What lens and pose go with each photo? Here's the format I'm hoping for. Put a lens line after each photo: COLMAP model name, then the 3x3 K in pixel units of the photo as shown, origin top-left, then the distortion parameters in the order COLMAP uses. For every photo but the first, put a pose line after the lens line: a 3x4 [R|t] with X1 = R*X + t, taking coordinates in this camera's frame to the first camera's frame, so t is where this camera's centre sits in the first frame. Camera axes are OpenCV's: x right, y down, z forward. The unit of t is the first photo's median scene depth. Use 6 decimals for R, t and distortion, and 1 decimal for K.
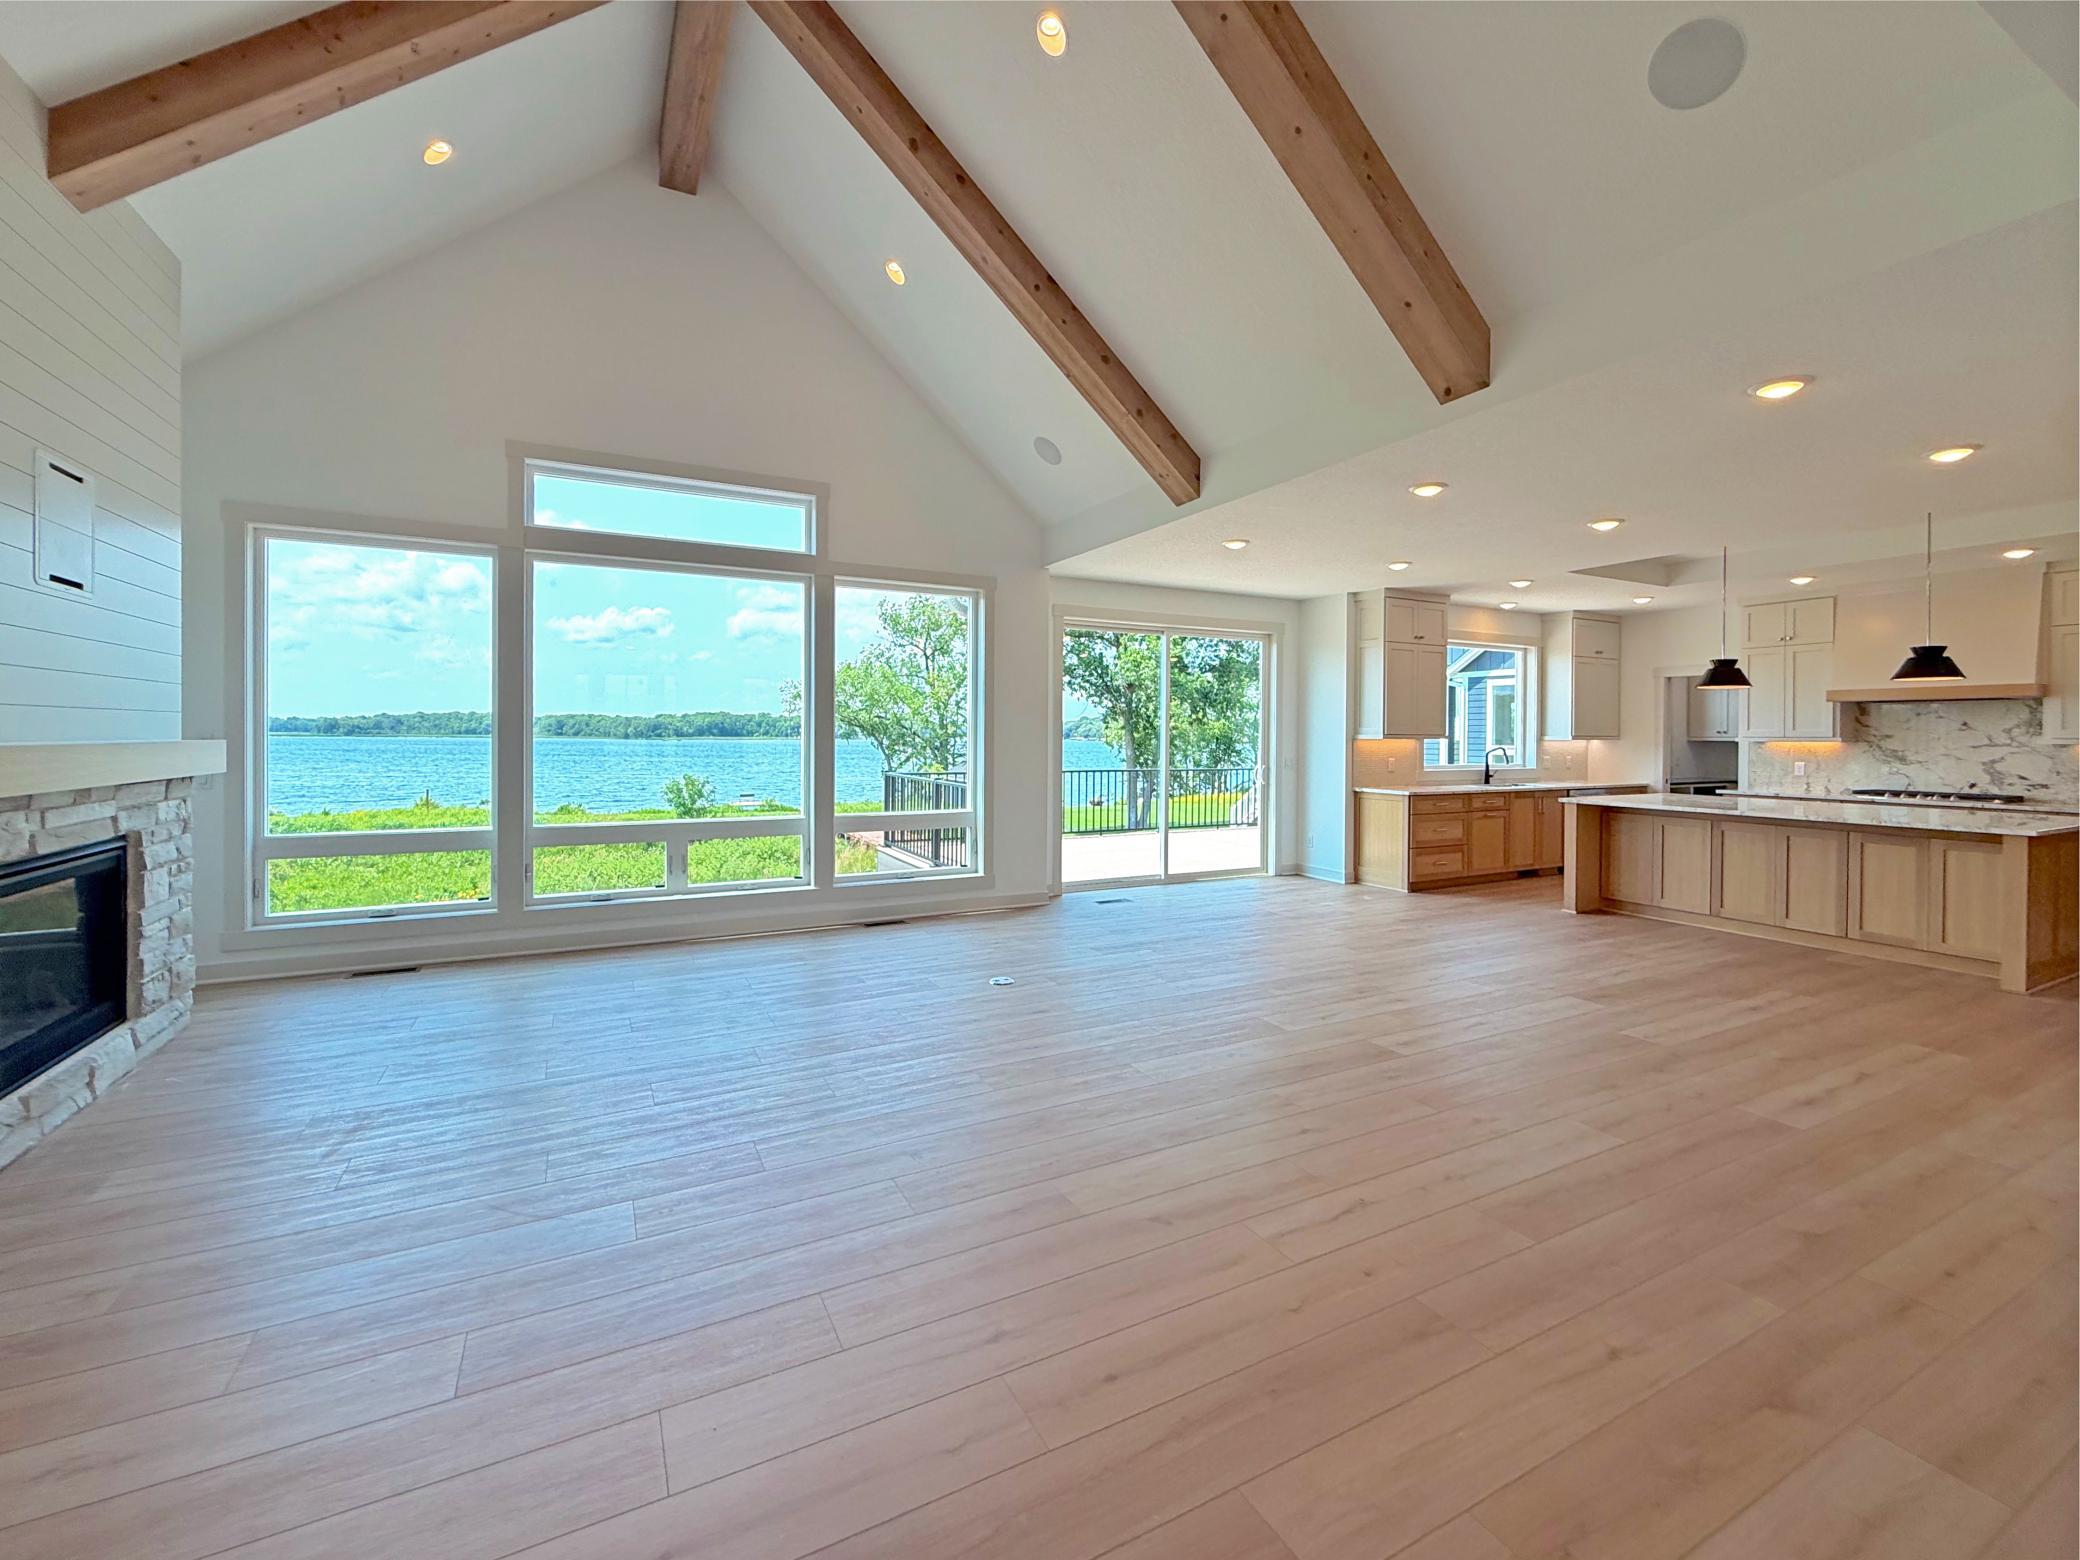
lens RADIAL K [[871.9, 0, 1032.2], [0, 871.9, 741.6], [0, 0, 1]] dist [-0.003126, -0.000422]
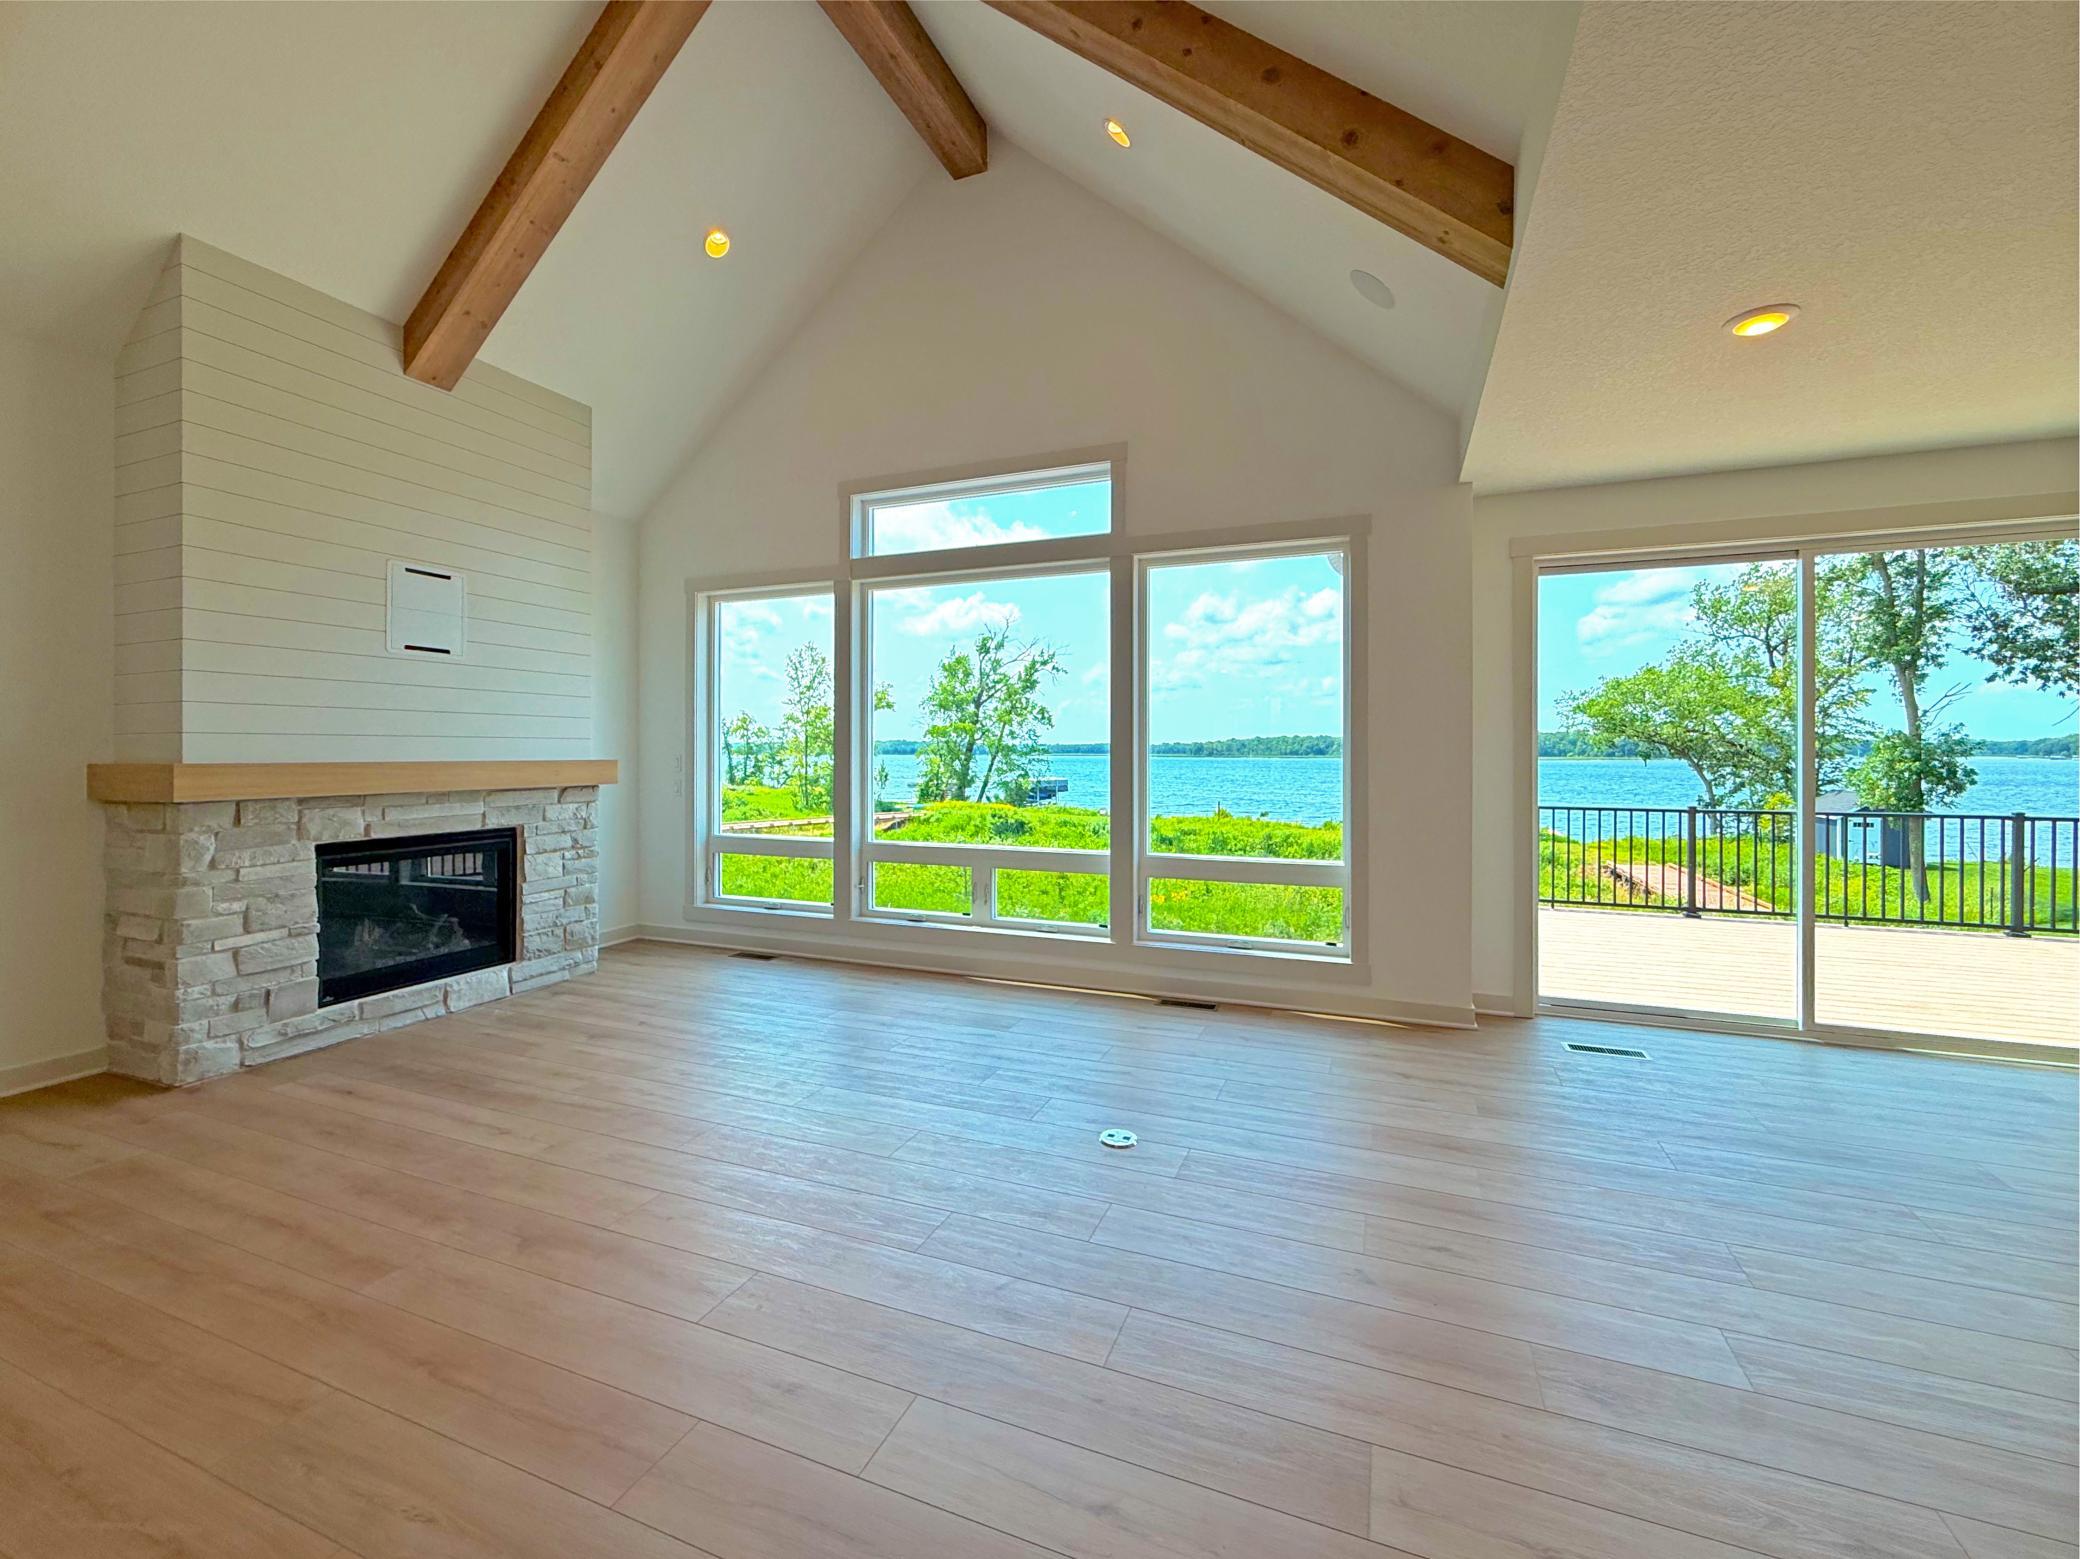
lens RADIAL K [[861.7, 0, 1037.5], [0, 861.7, 751.2], [0, 0, 1]] dist [-0.000994, -0.000042]
pose [[0.653132, -0.006431, -0.757216, 0.307044], [-0.002761, 0.999937, -0.010874, -0.001155], [0.757239, 0.009193, 0.653074, 0.409550]]
